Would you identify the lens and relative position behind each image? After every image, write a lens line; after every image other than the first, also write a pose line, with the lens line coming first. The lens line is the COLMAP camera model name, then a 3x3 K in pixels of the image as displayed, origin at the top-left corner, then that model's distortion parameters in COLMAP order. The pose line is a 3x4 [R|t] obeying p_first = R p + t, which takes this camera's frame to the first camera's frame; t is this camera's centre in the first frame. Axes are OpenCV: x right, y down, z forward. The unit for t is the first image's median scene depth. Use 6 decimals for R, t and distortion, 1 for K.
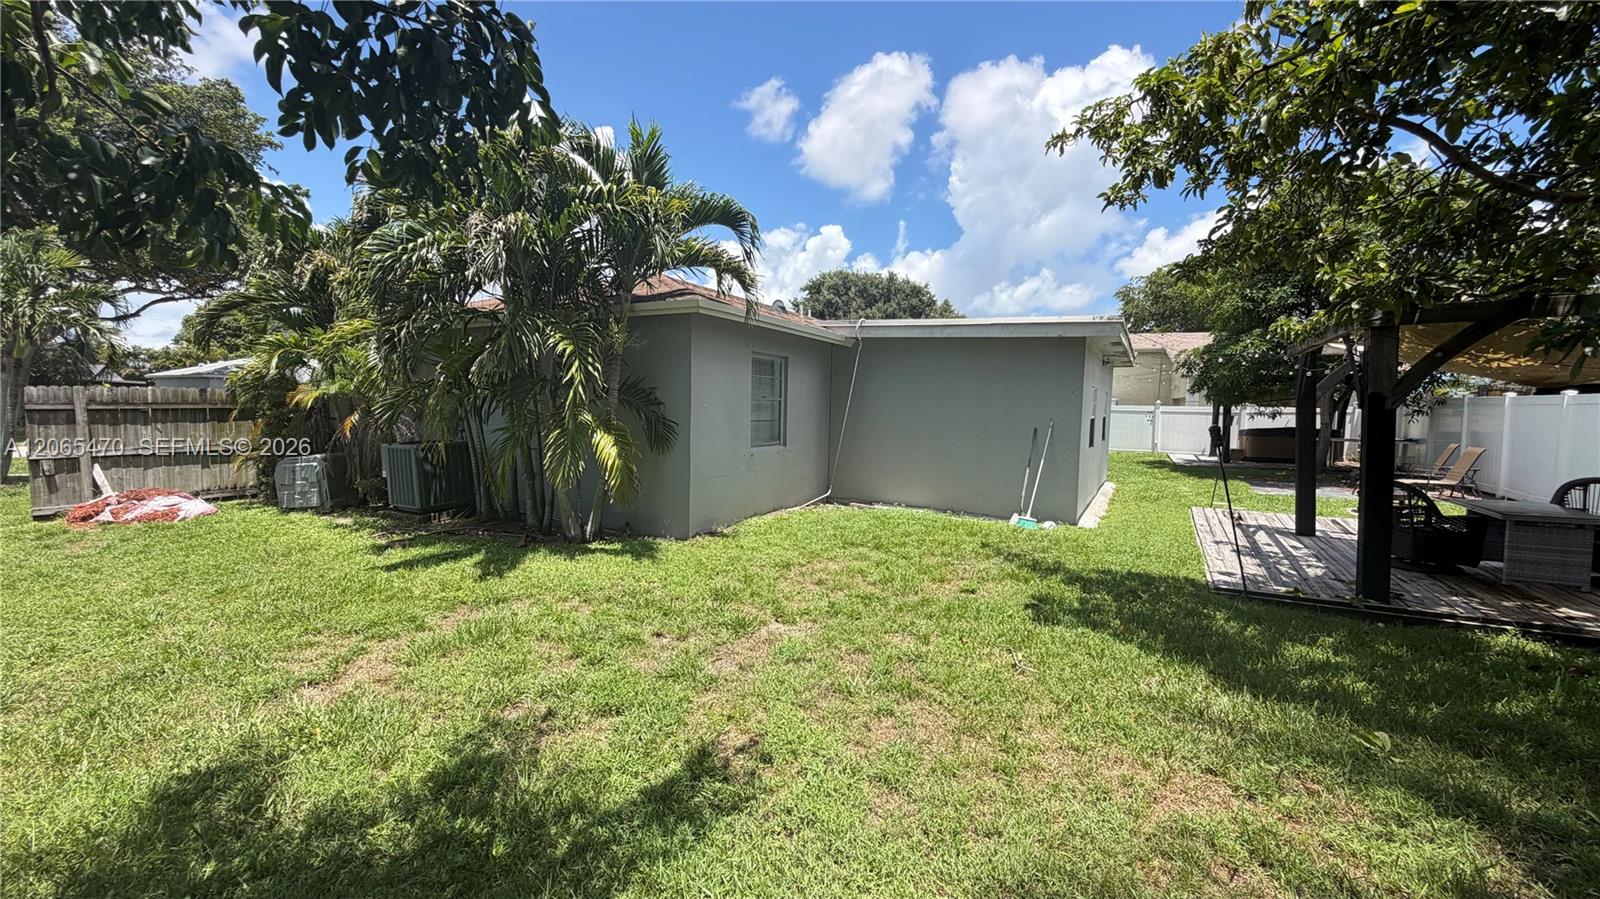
lens RADIAL K [[636.4, 0, 795.8], [0, 636.4, 448.0], [0, 0, 1]] dist [-0.000762, 0.000154]
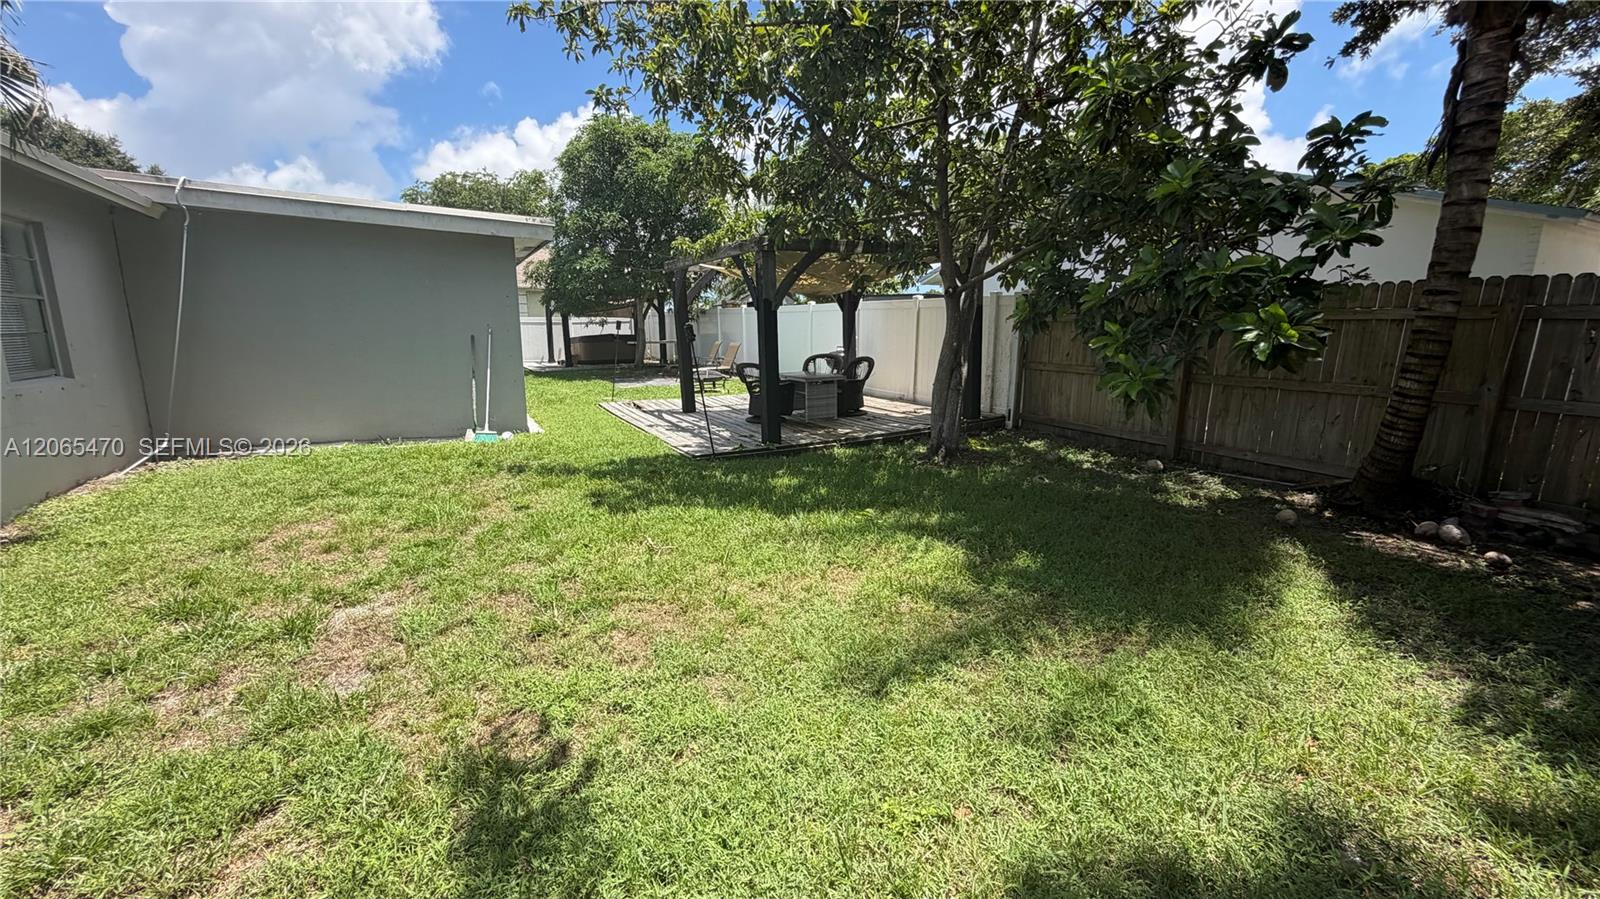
lens RADIAL K [[636.4, 0, 795.3], [0, 636.4, 446.8], [0, 0, 1]] dist [-0.000762, 0.000154]
pose [[0.536428, -0.171676, 0.826300, -0.309329], [0.062391, 0.984479, 0.164036, 0.010497], [-0.841637, -0.036440, 0.538814, 0.189236]]
